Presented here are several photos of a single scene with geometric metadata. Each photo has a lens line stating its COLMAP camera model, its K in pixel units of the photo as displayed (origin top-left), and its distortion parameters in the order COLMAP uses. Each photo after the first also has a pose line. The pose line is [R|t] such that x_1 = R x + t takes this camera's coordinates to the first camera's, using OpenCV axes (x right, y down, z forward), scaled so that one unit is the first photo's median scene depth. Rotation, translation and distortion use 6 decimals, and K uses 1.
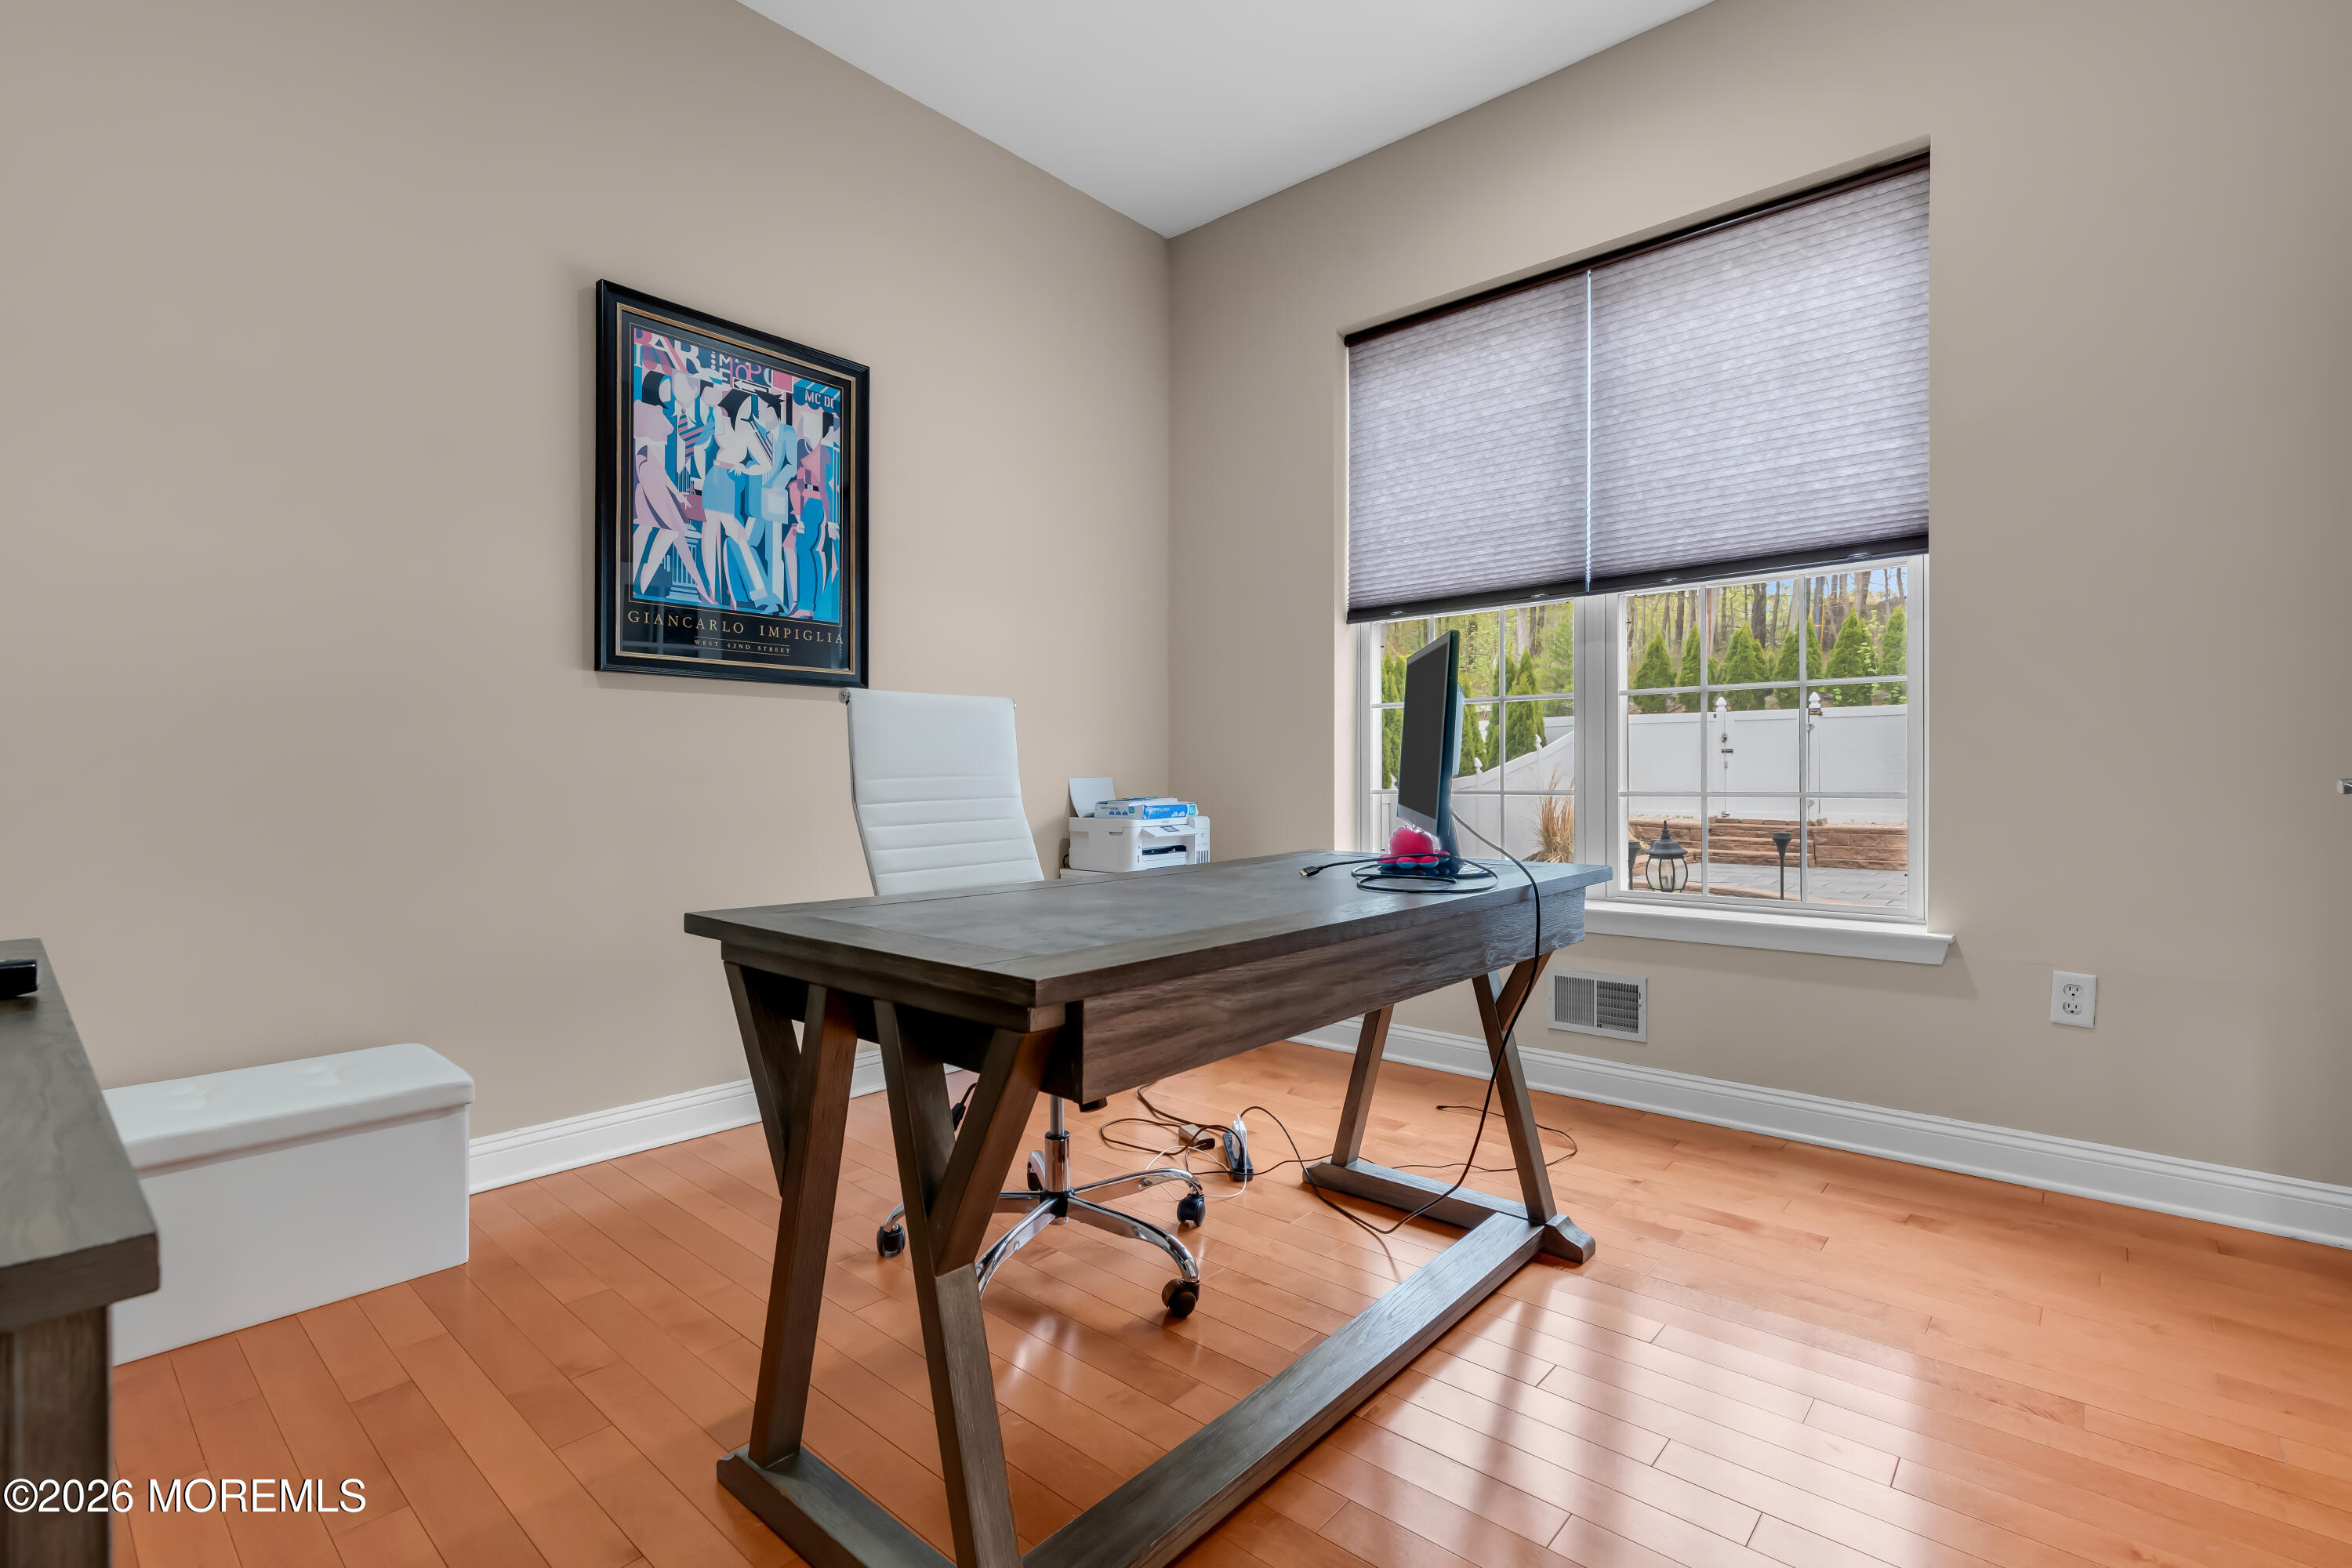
lens RADIAL K [[1070.3, 0, 1170.3], [0, 1070.3, 779.0], [0, 0, 1]] dist [-0.007097, 0.004718]
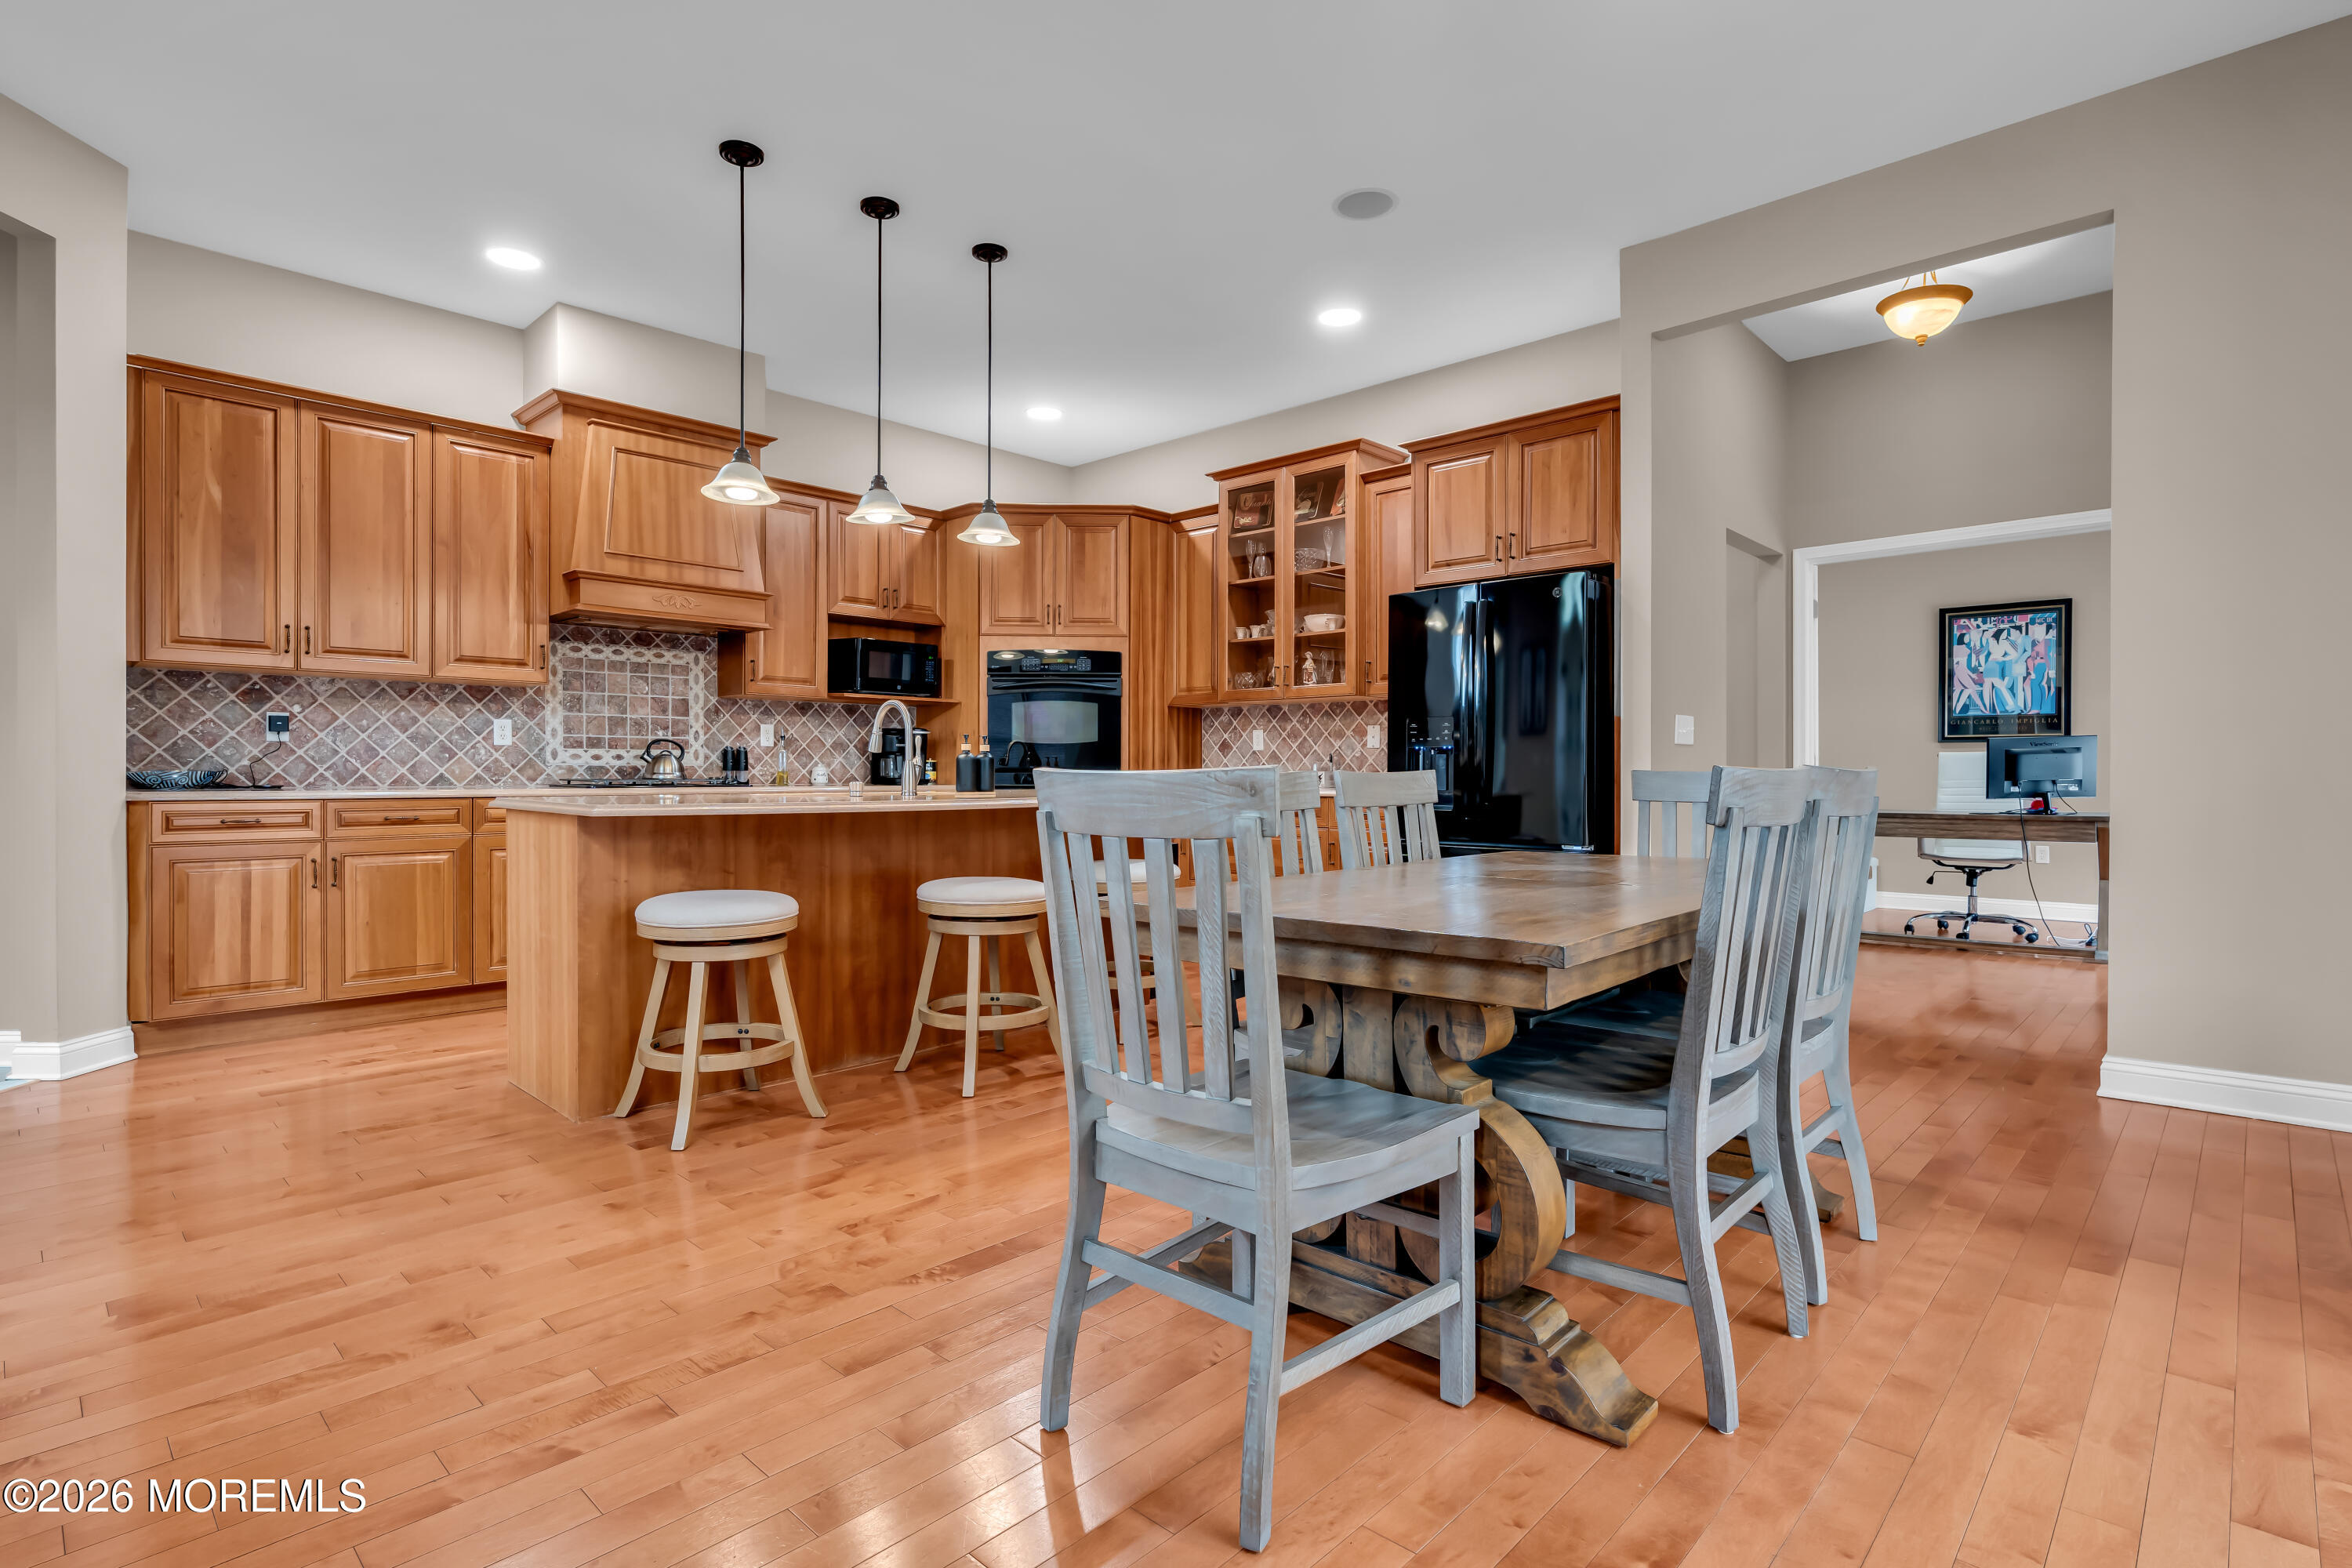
lens RADIAL K [[1155.6, 0, 1177.5], [0, 1155.6, 780.2], [0, 0, 1]] dist [-0.009009, 0.004725]
pose [[-0.043875, 0.005670, -0.999021, 2.456347], [-0.004846, 0.999971, 0.005888, -0.006794], [0.999025, 0.005100, -0.043847, -0.854828]]
